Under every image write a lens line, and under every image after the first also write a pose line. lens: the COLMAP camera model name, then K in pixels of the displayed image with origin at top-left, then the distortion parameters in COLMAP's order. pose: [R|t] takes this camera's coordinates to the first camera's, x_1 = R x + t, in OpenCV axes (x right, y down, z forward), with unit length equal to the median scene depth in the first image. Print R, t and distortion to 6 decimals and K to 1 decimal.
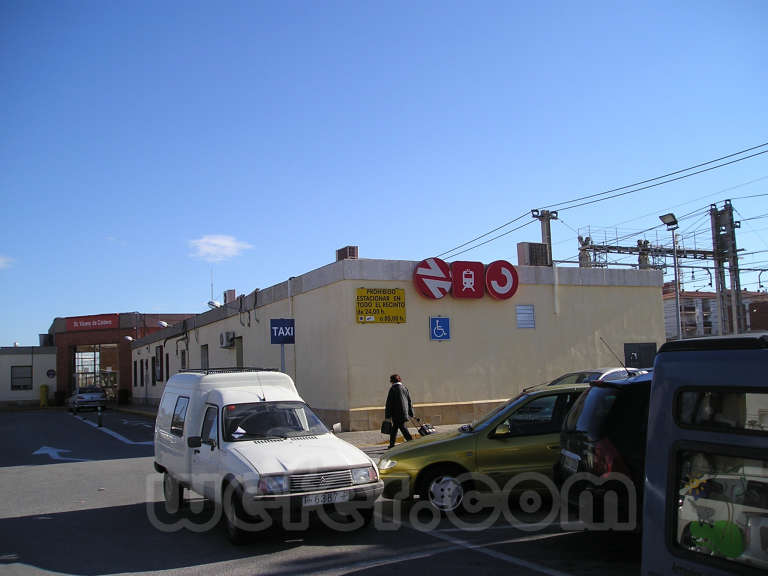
lens RADIAL K [[786.6, 0, 398.8], [0, 786.6, 290.0], [0, 0, 1]] dist [-0.140362, 0.106832]
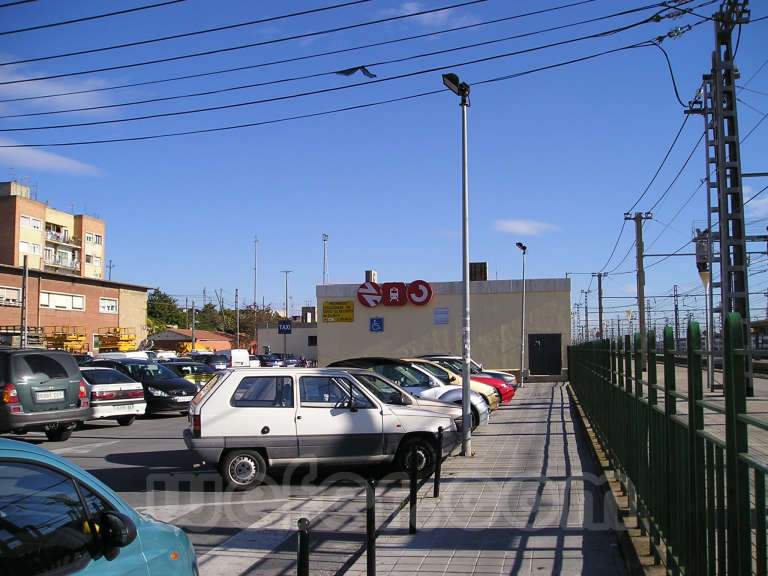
lens RADIAL K [[786.6, 0, 398.8], [0, 786.6, 290.0], [0, 0, 1]] dist [-0.140362, 0.106832]
pose [[0.787768, -0.018407, -0.615697, 0.615206], [0.049783, 0.998186, 0.033853, -0.042647], [0.613957, -0.057320, 0.787255, -0.141409]]
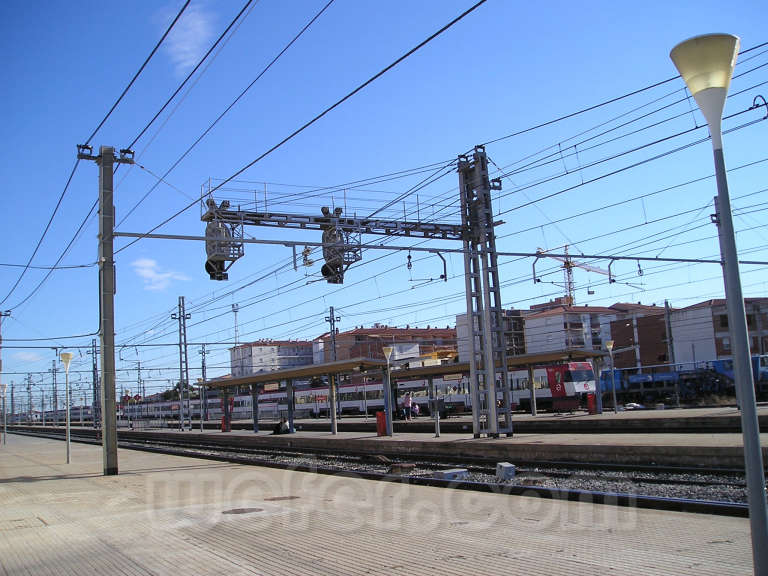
lens RADIAL K [[786.6, 0, 398.8], [0, 786.6, 290.0], [0, 0, 1]] dist [-0.140362, 0.106832]
pose [[0.996090, -0.013172, 0.087360, 0.349914], [0.015718, 0.999470, -0.028510, 0.023675], [-0.086938, 0.029771, 0.995769, 0.414434]]
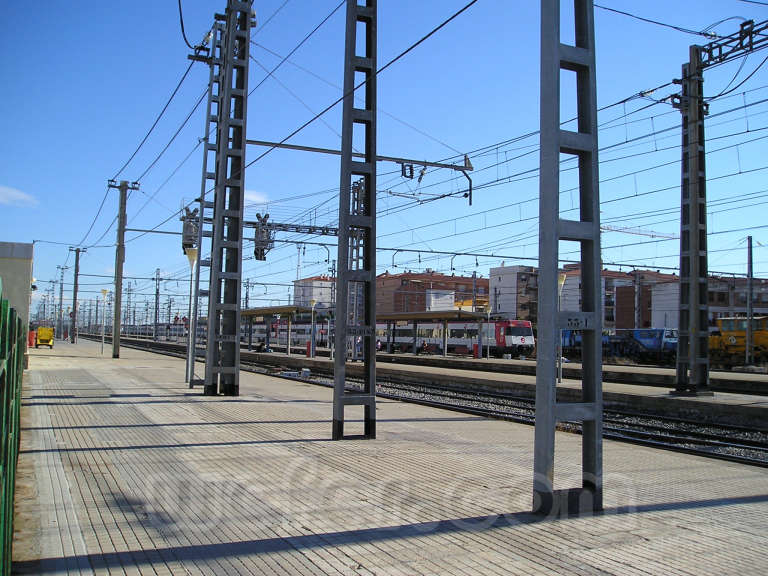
lens RADIAL K [[786.6, 0, 398.8], [0, 786.6, 290.0], [0, 0, 1]] dist [-0.140362, 0.106832]
pose [[0.997960, 0.060845, -0.019327, 0.581054], [-0.059794, 0.996909, 0.050967, -0.030399], [0.022368, -0.049708, 0.998513, -0.034129]]
